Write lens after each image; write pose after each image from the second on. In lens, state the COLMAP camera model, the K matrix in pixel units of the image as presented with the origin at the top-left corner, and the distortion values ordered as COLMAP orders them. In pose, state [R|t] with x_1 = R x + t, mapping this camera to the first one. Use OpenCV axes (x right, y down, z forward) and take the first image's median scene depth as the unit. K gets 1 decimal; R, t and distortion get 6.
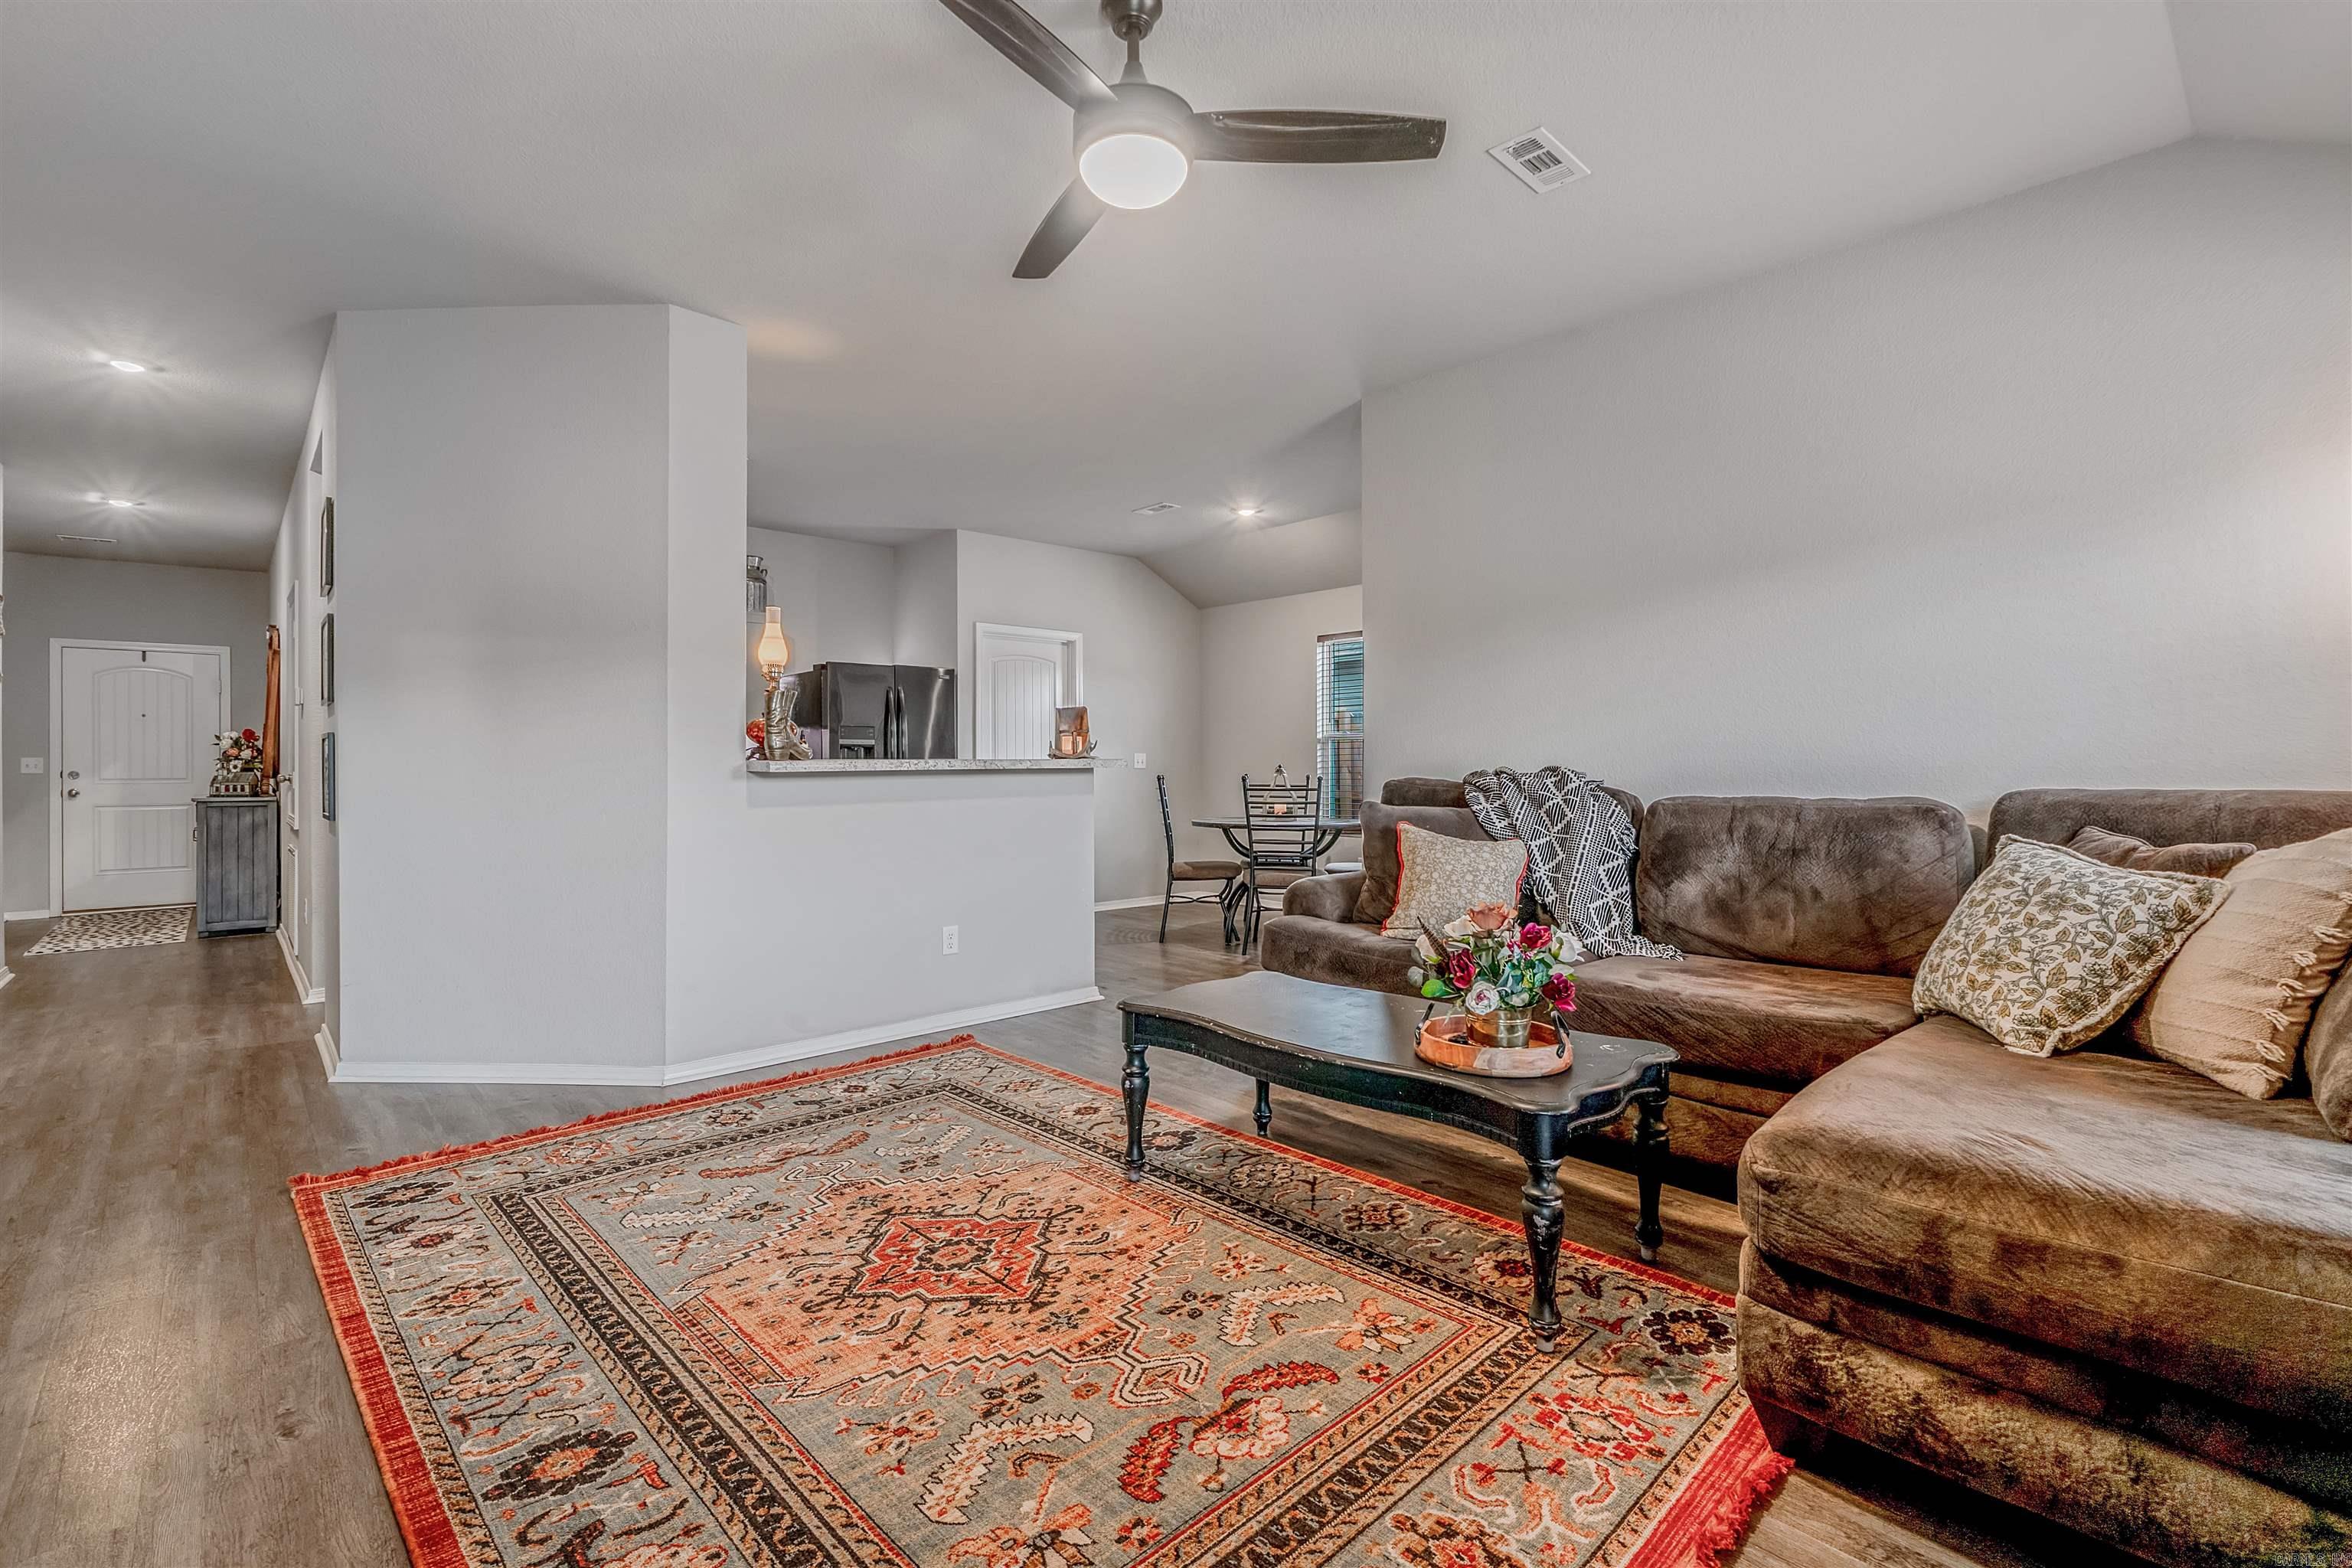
lens RADIAL K [[1053.5, 0, 1159.0], [0, 1053.5, 778.5], [0, 0, 1]] dist [-0.008310, 0.001353]
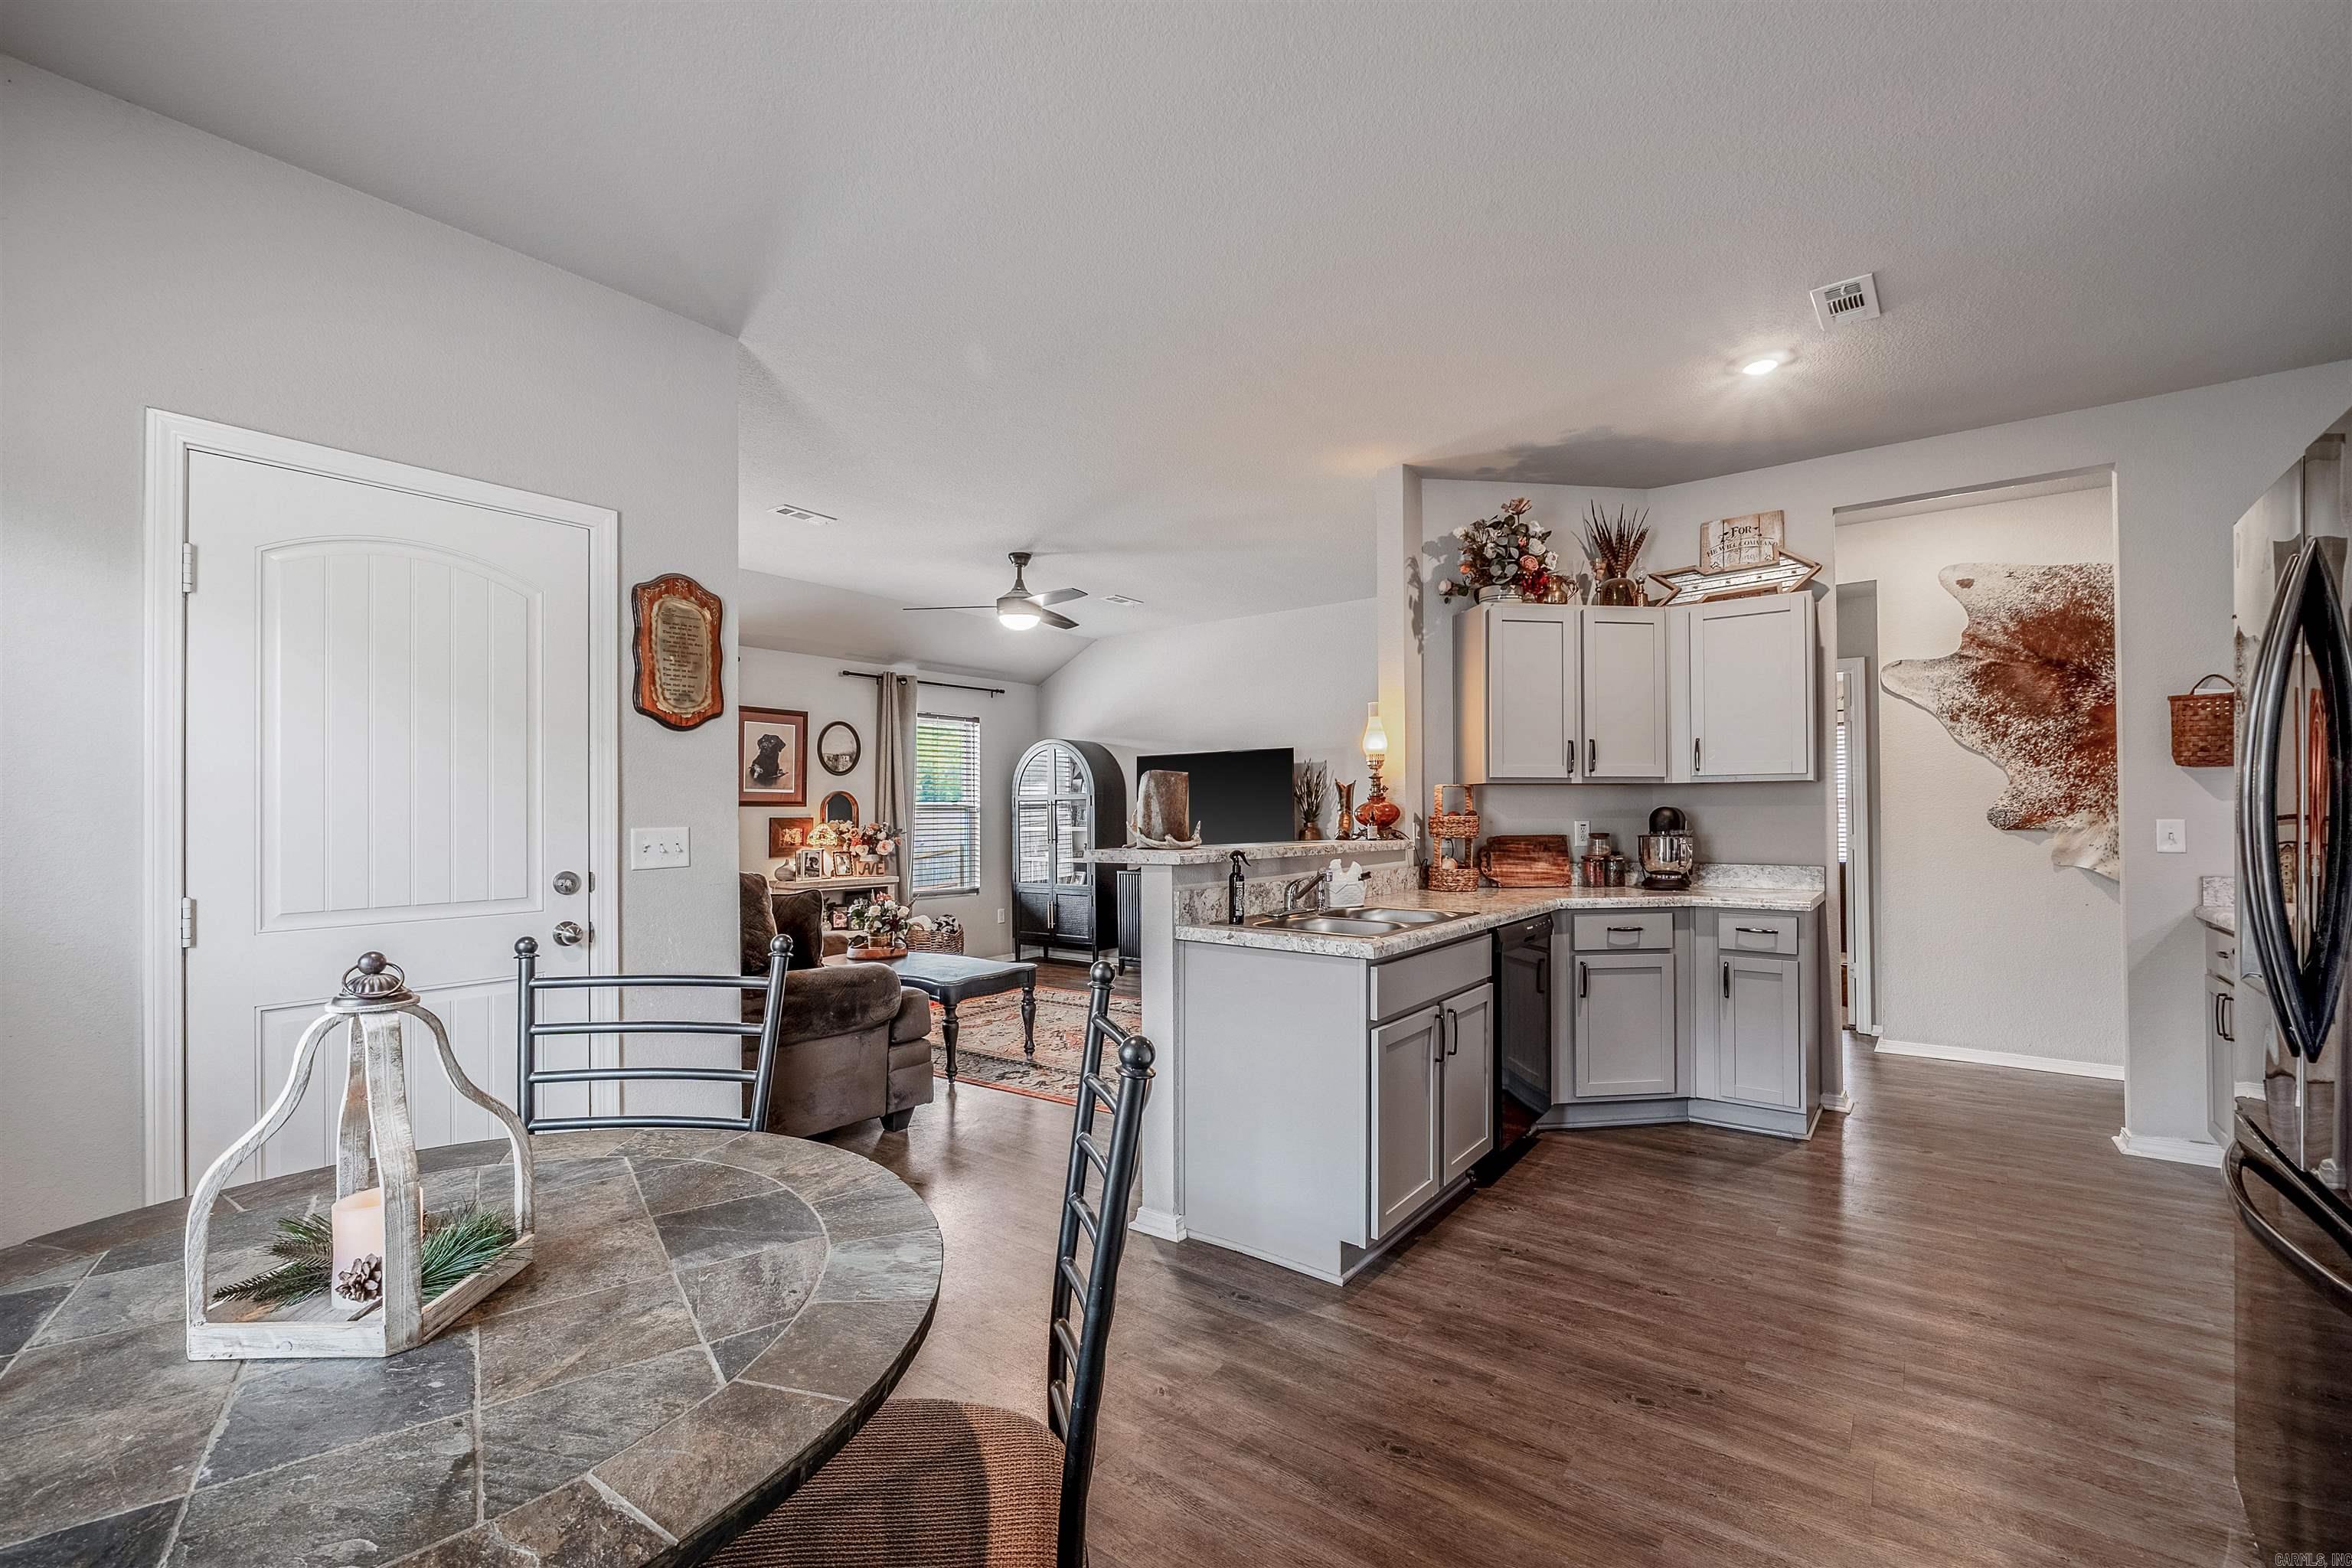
lens RADIAL K [[999.7, 0, 1158.5], [0, 999.7, 800.6], [0, 0, 1]] dist [-0.004066, -0.000308]
pose [[-0.985059, 0.006028, -0.172112, 0.048018], [0.006237, 0.999980, -0.000674, -0.075346], [0.172104, -0.001737, -0.985077, 2.486286]]
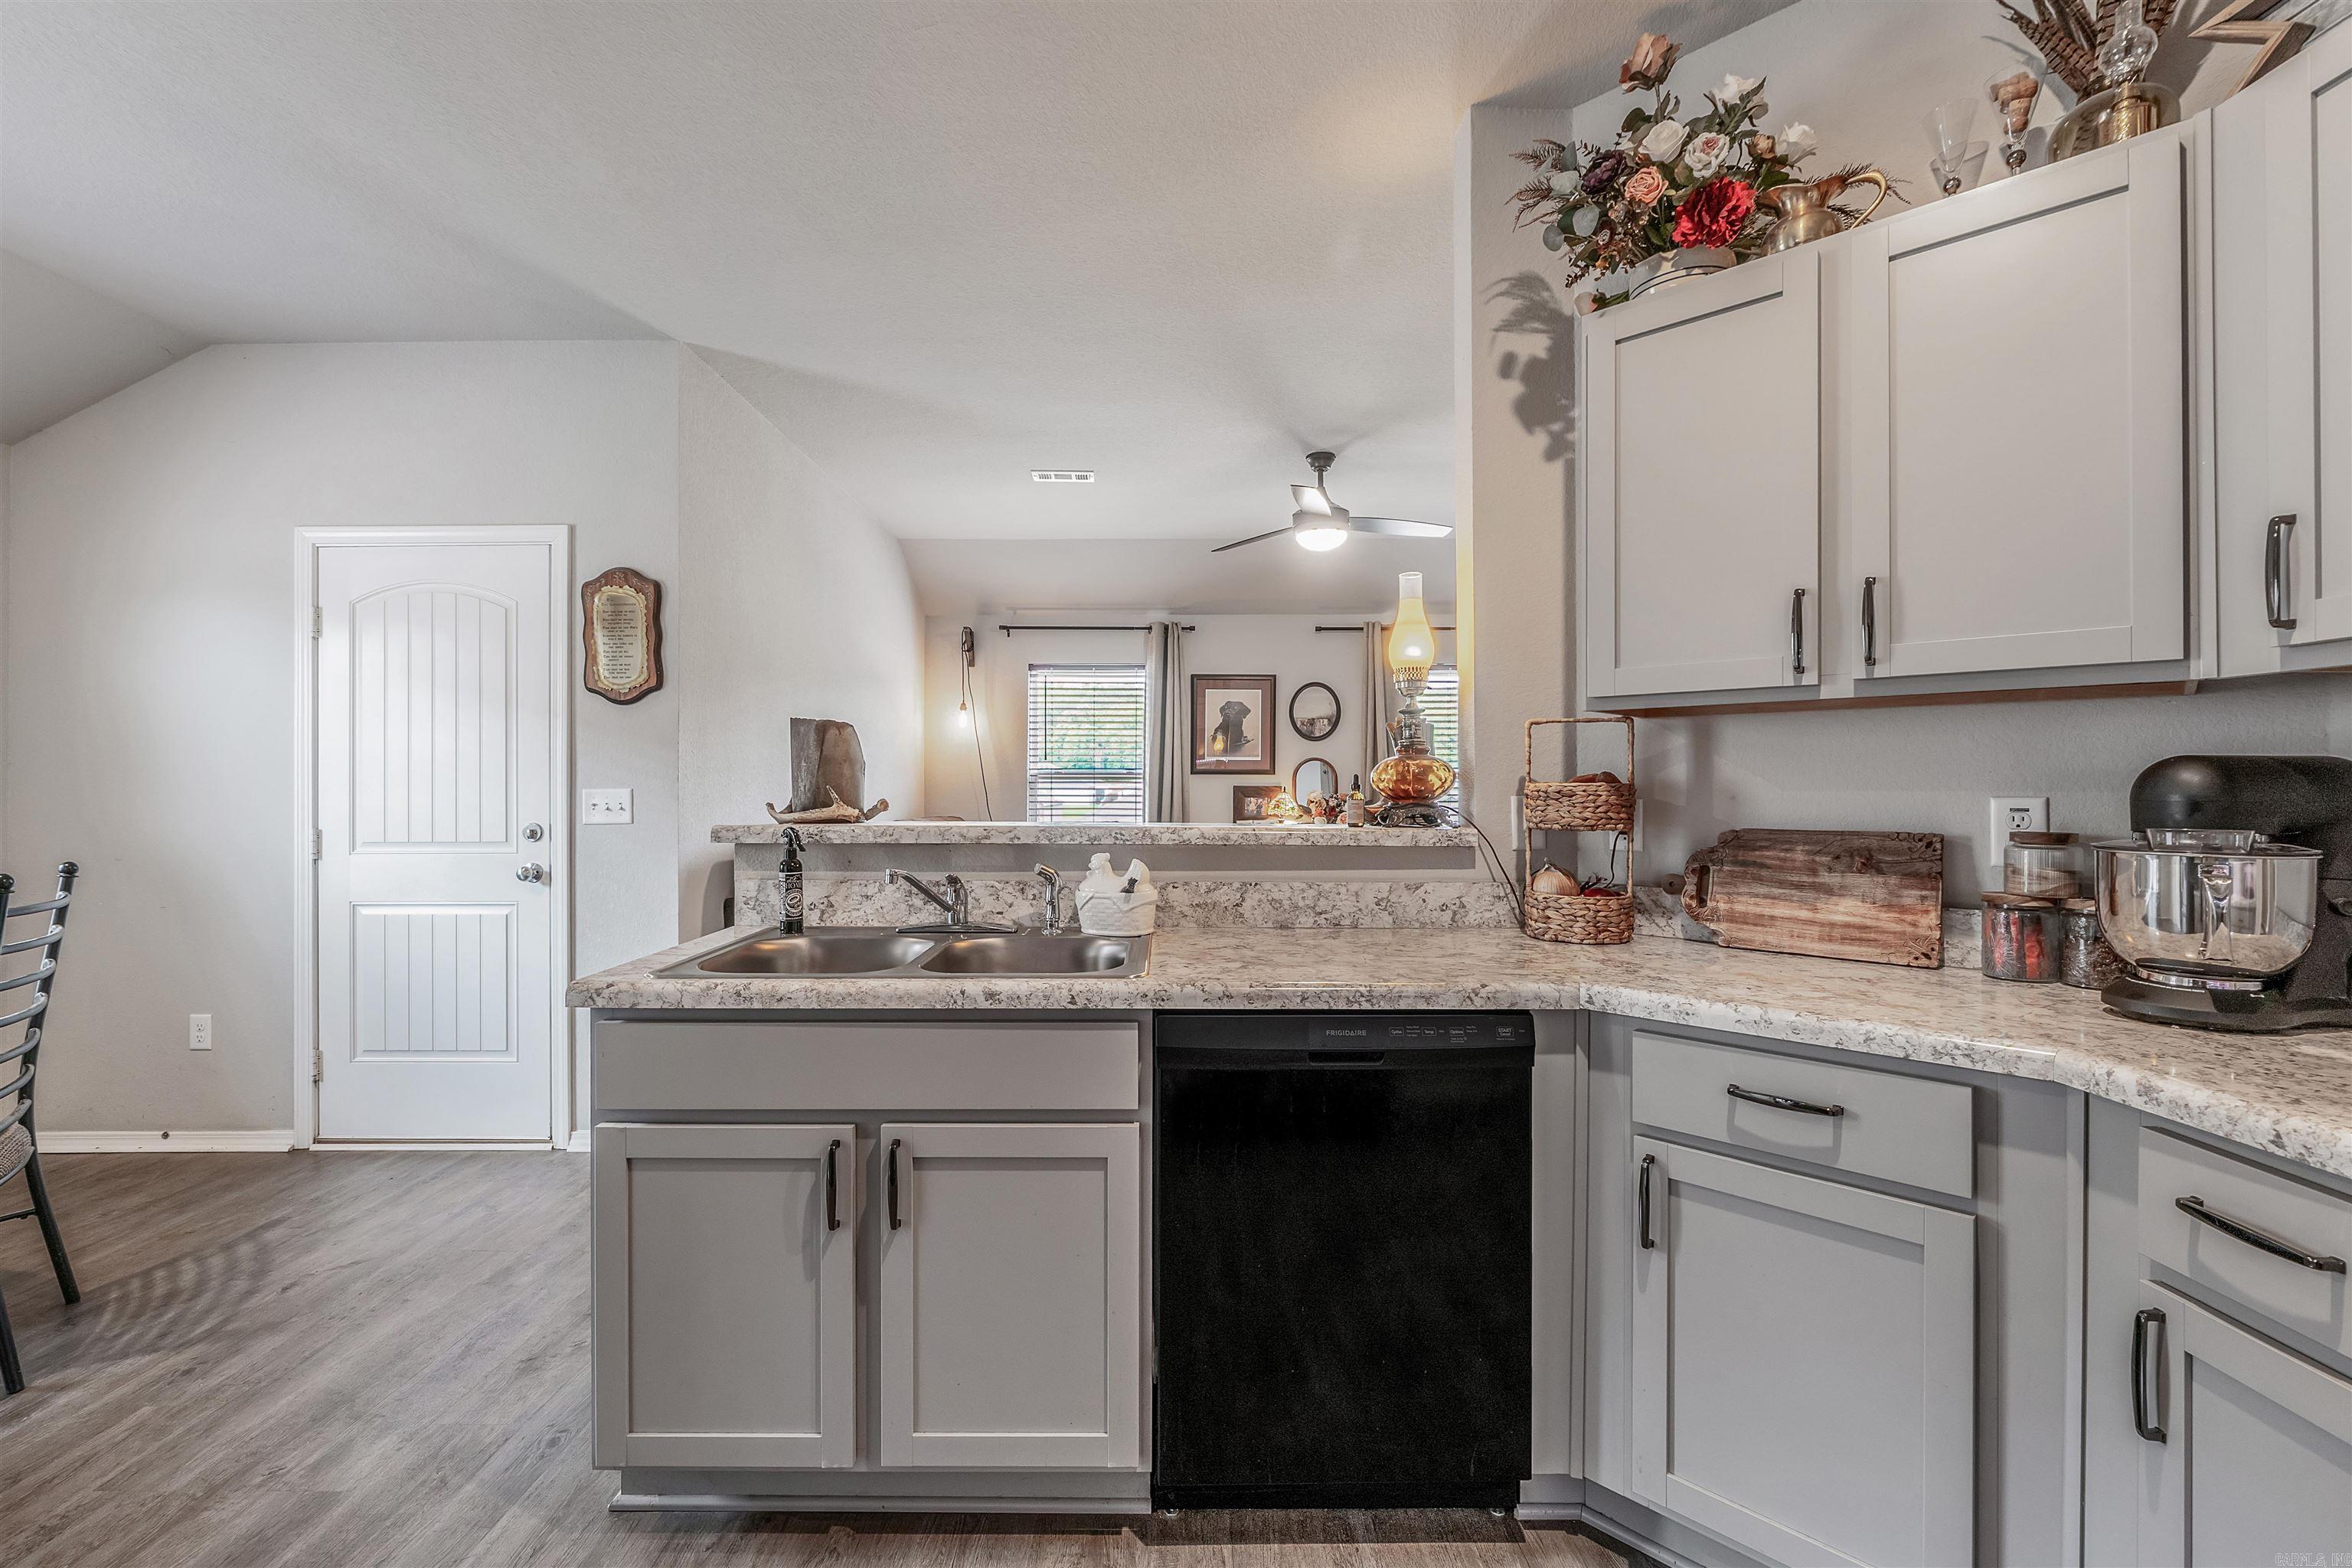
lens RADIAL K [[999.7, 0, 1155.1], [0, 999.7, 780.8], [0, 0, 1]] dist [-0.004066, -0.000308]
pose [[-0.734078, 0.006806, 0.679031, -0.804558], [0.008902, 0.999960, -0.000399, -0.057081], [-0.679007, 0.005752, -0.734109, 1.893223]]
